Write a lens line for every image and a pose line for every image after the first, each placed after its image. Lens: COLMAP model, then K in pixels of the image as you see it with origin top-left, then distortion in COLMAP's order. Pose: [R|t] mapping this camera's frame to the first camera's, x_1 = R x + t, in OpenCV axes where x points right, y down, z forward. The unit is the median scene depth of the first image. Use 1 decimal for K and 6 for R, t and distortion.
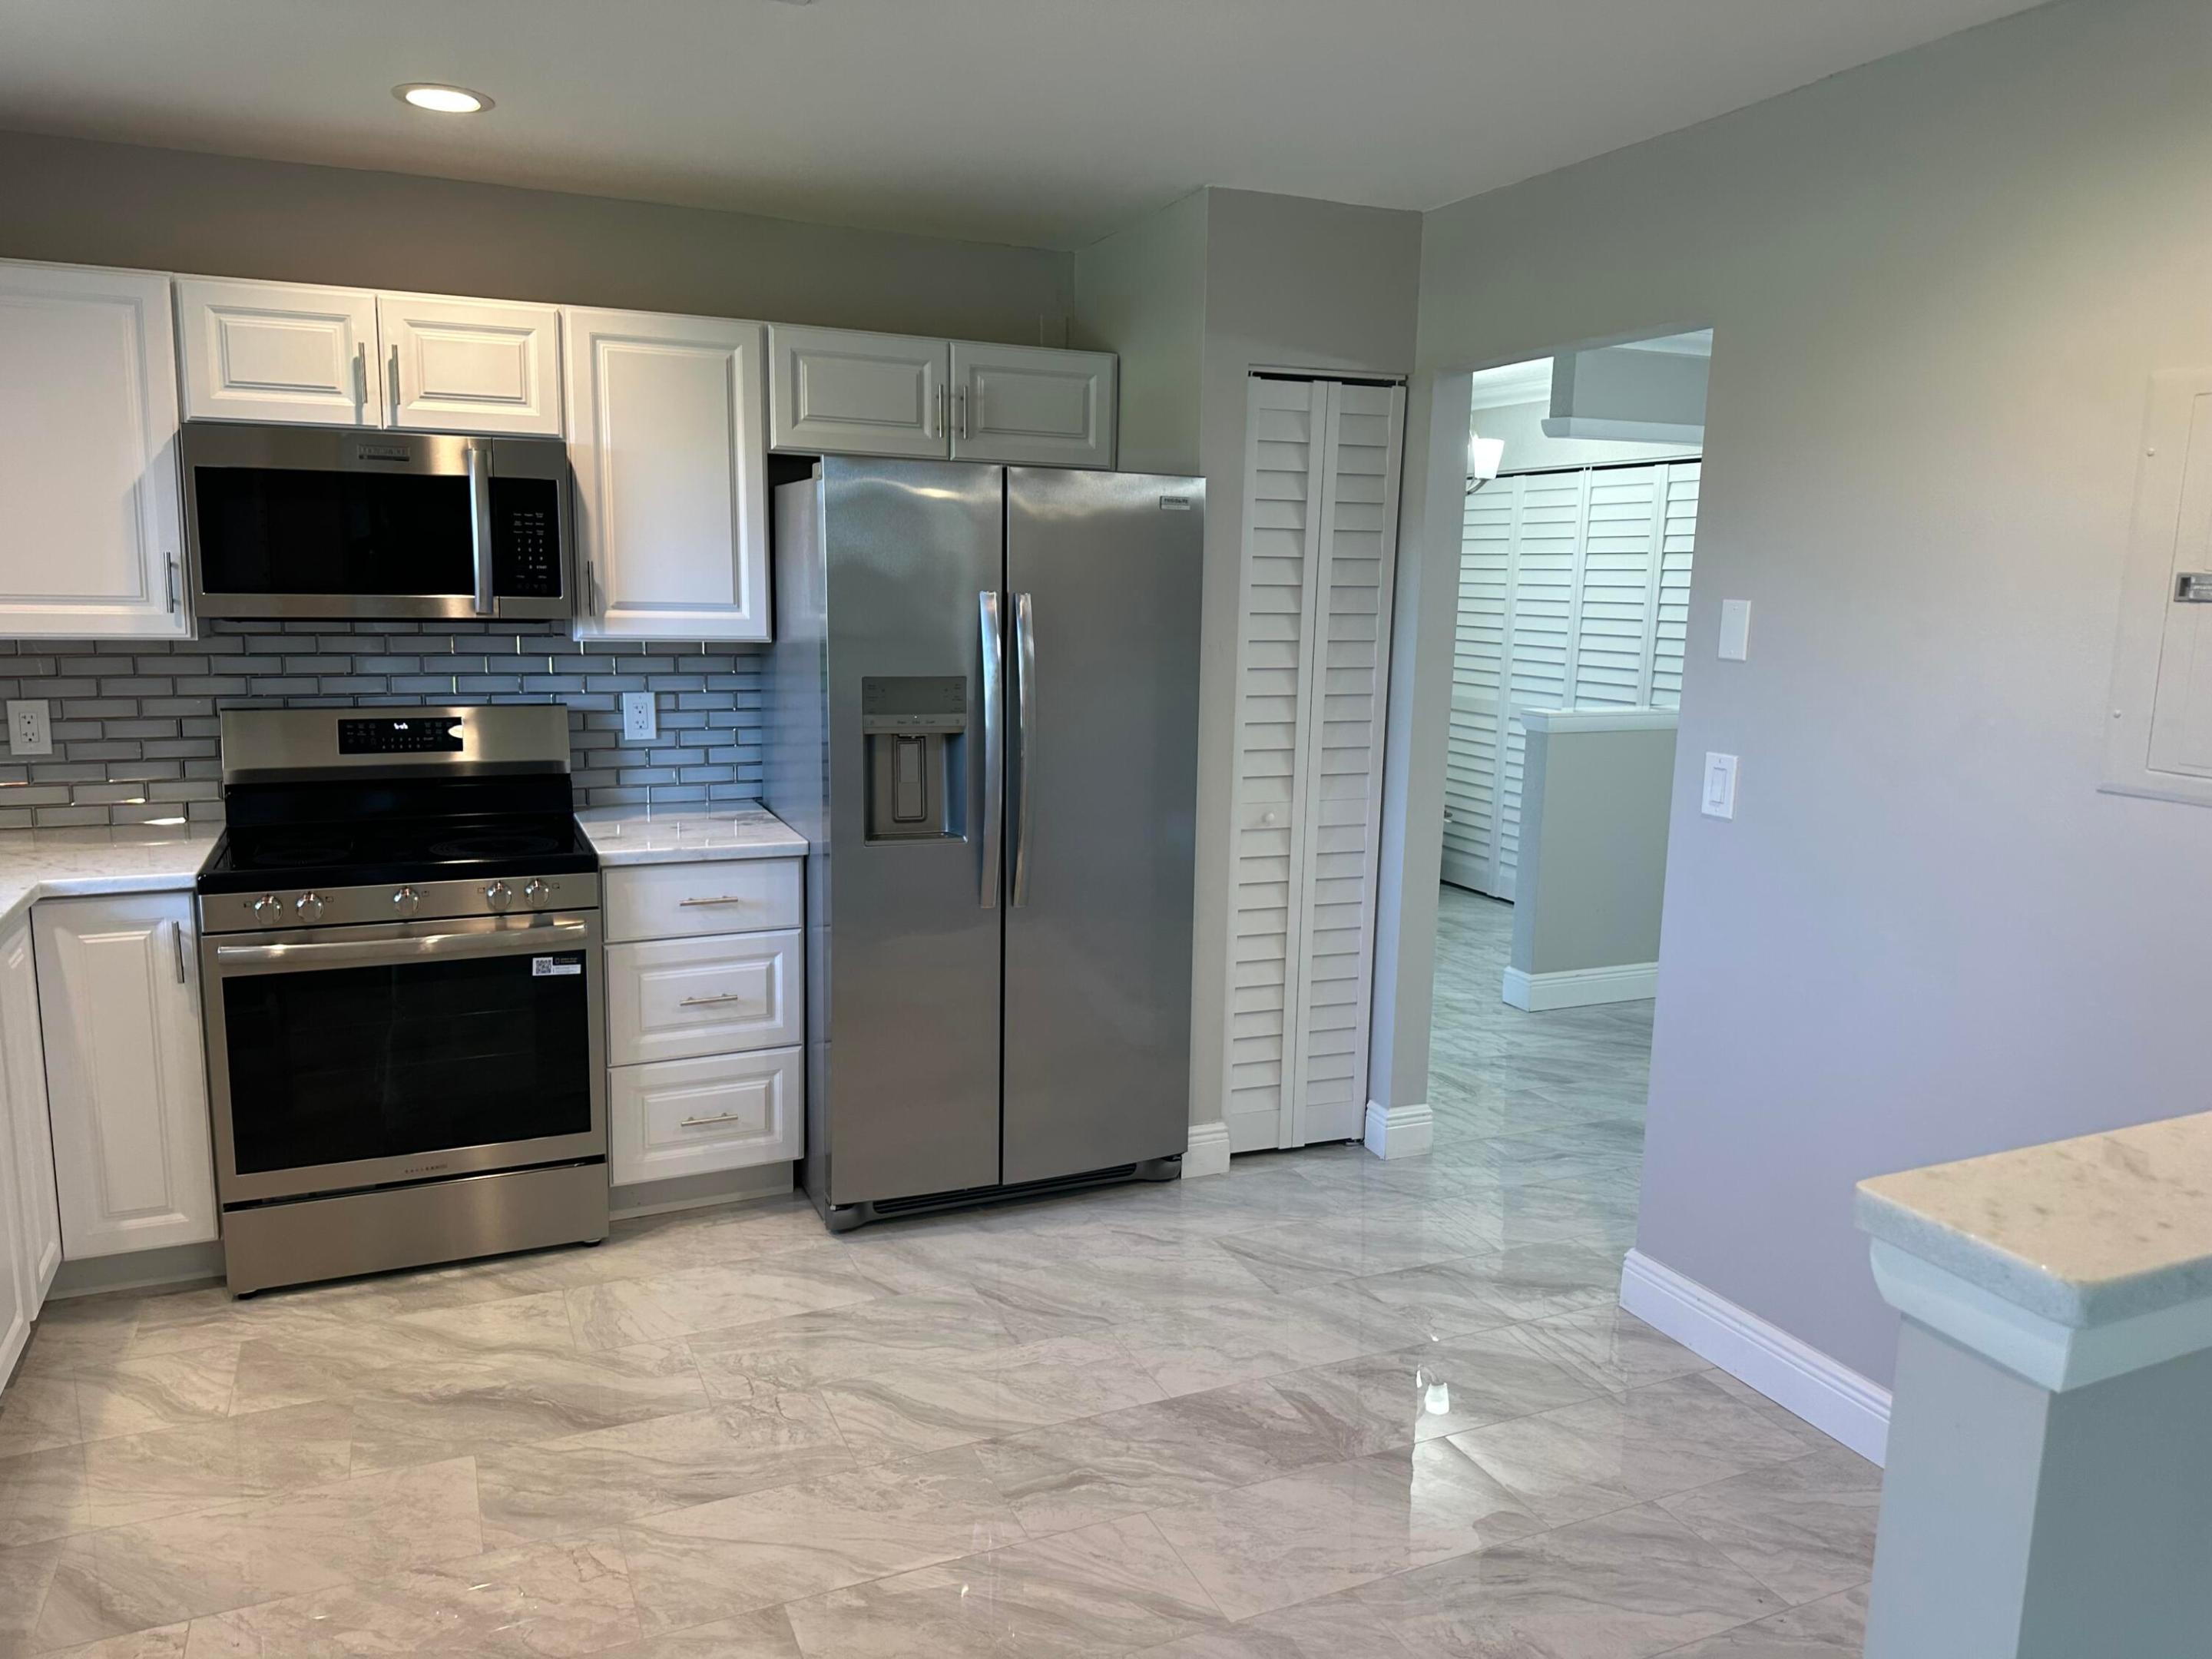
lens RADIAL K [[1549.3, 0, 1153.7], [0, 1549.3, 827.9], [0, 0, 1]] dist [0.071574, -0.107186]
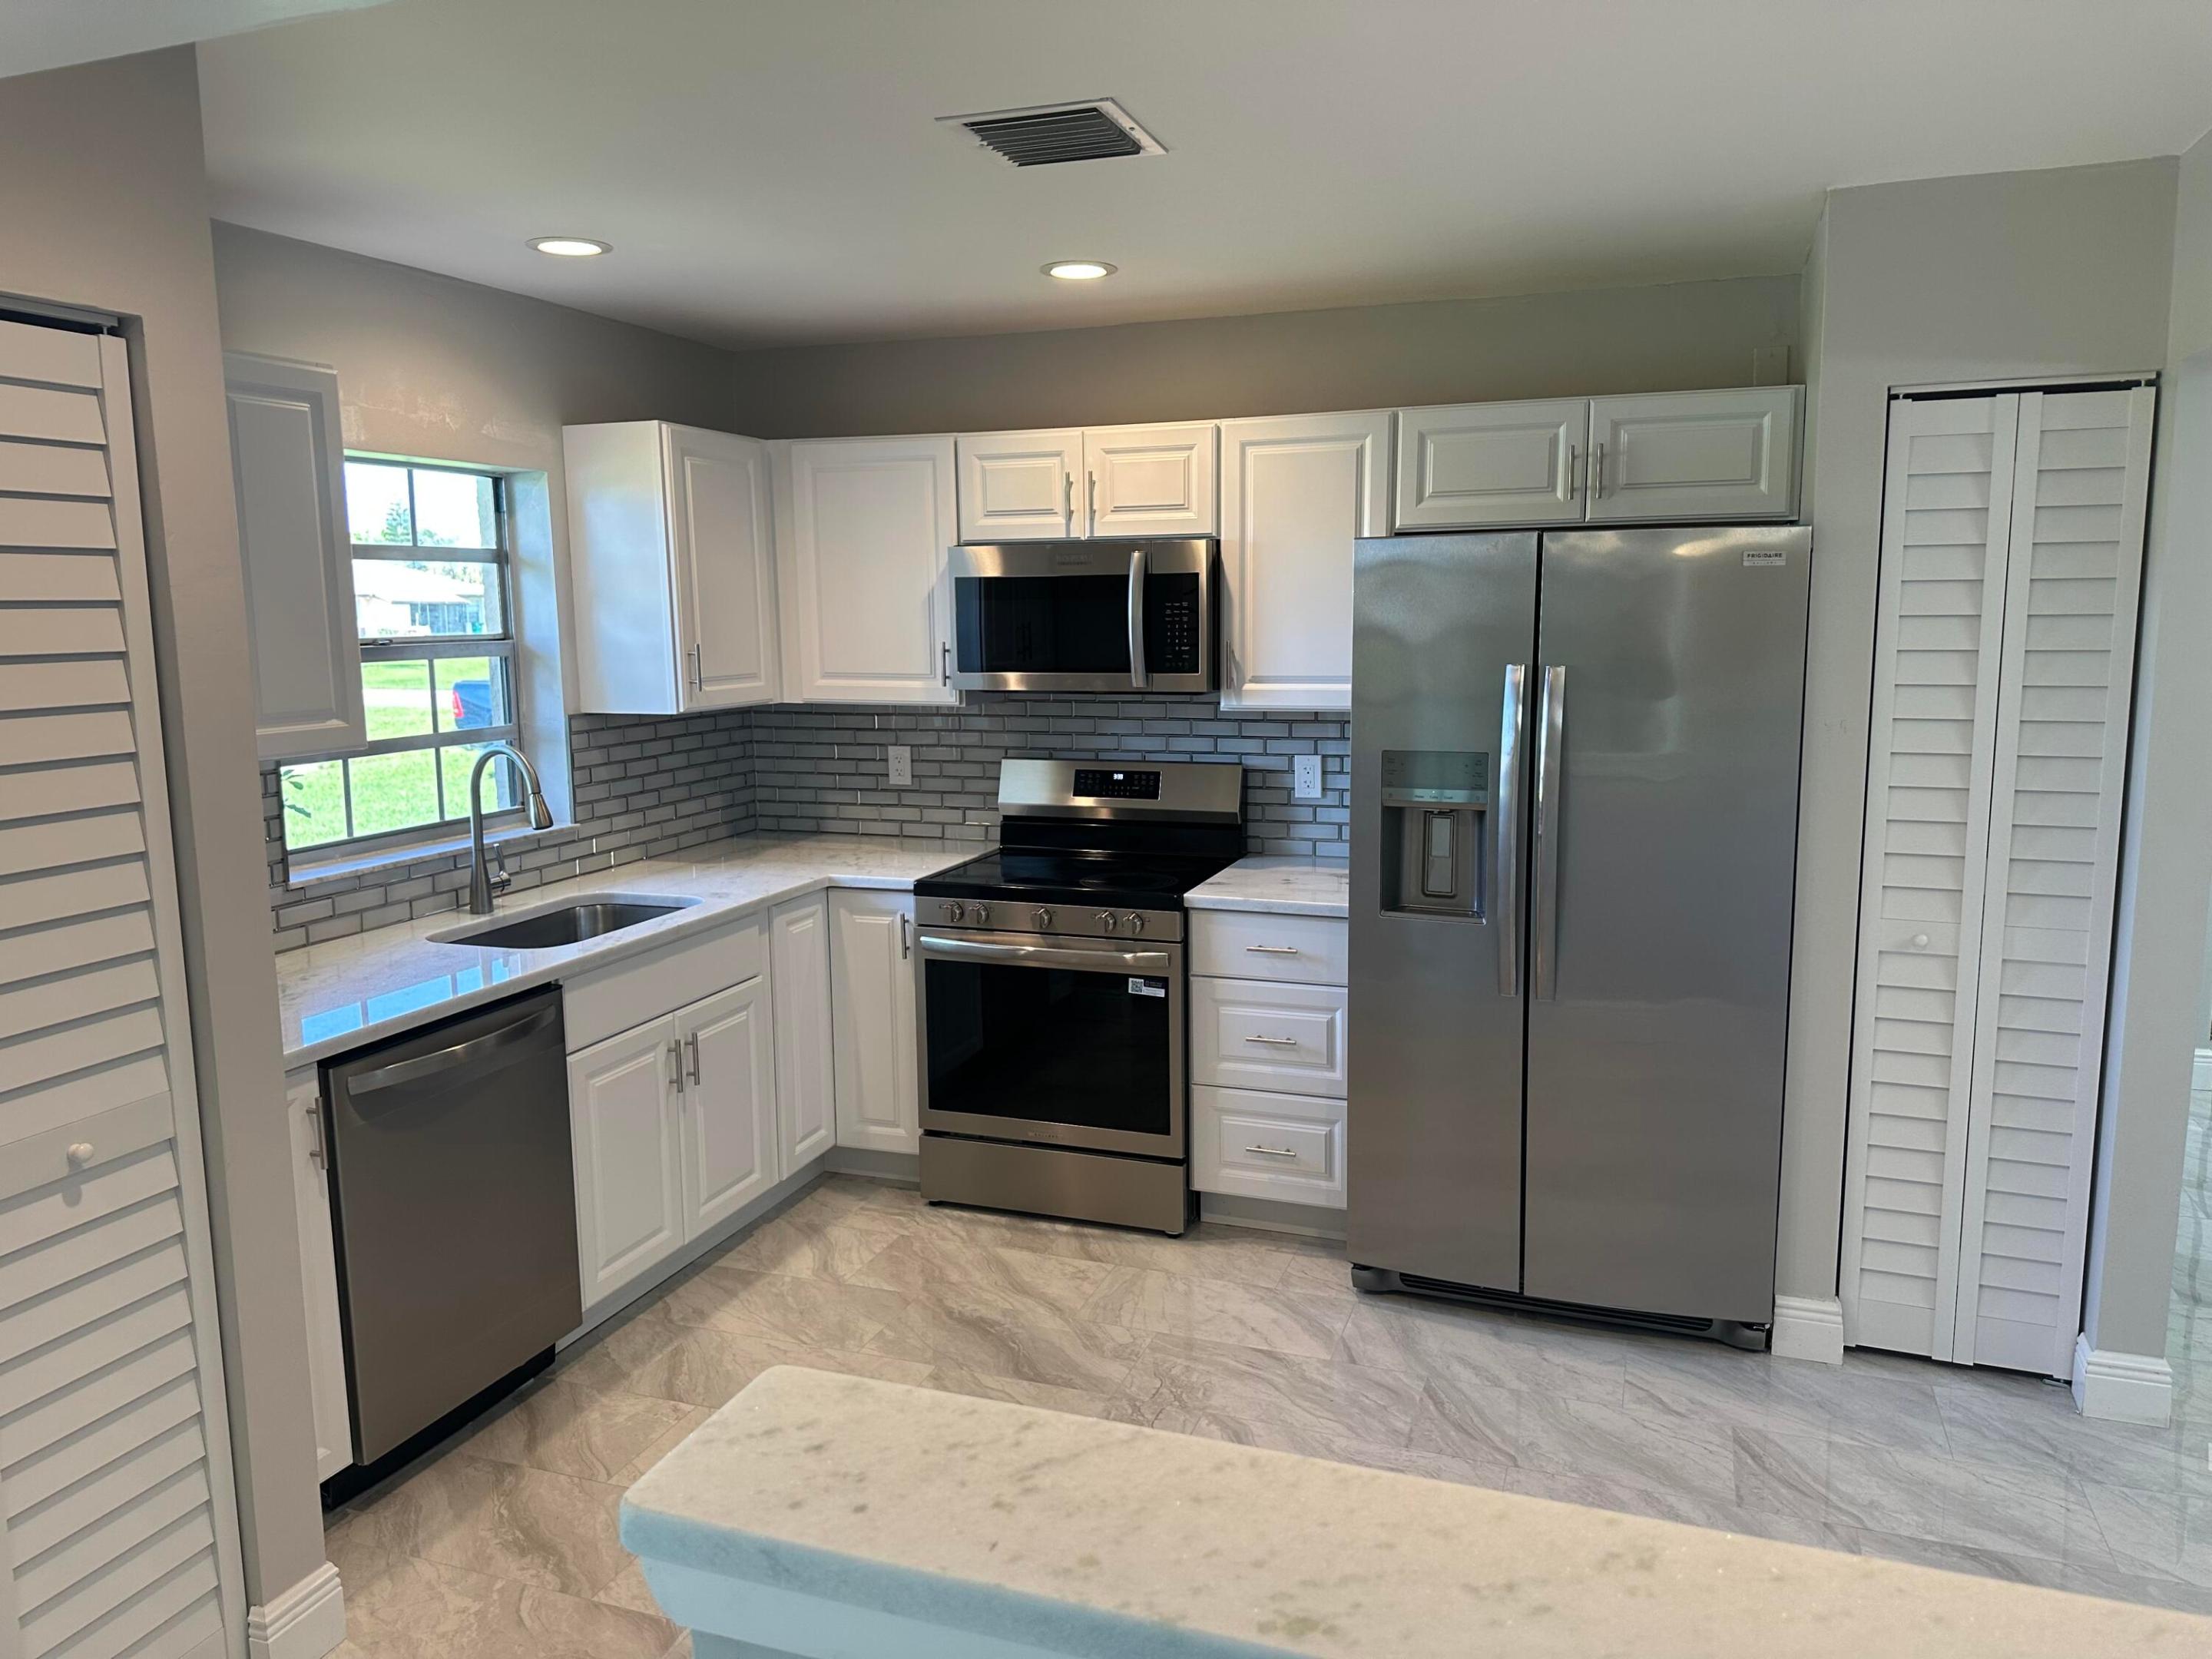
lens RADIAL K [[1552.9, 0, 1106.0], [0, 1552.9, 829.5], [0, 0, 1]] dist [0.161117, -0.255735]
pose [[0.706361, 0.073089, -0.704068, 0.395728], [-0.089746, 0.995875, 0.013343, -0.041337], [0.702139, 0.053763, 0.710007, 0.137480]]
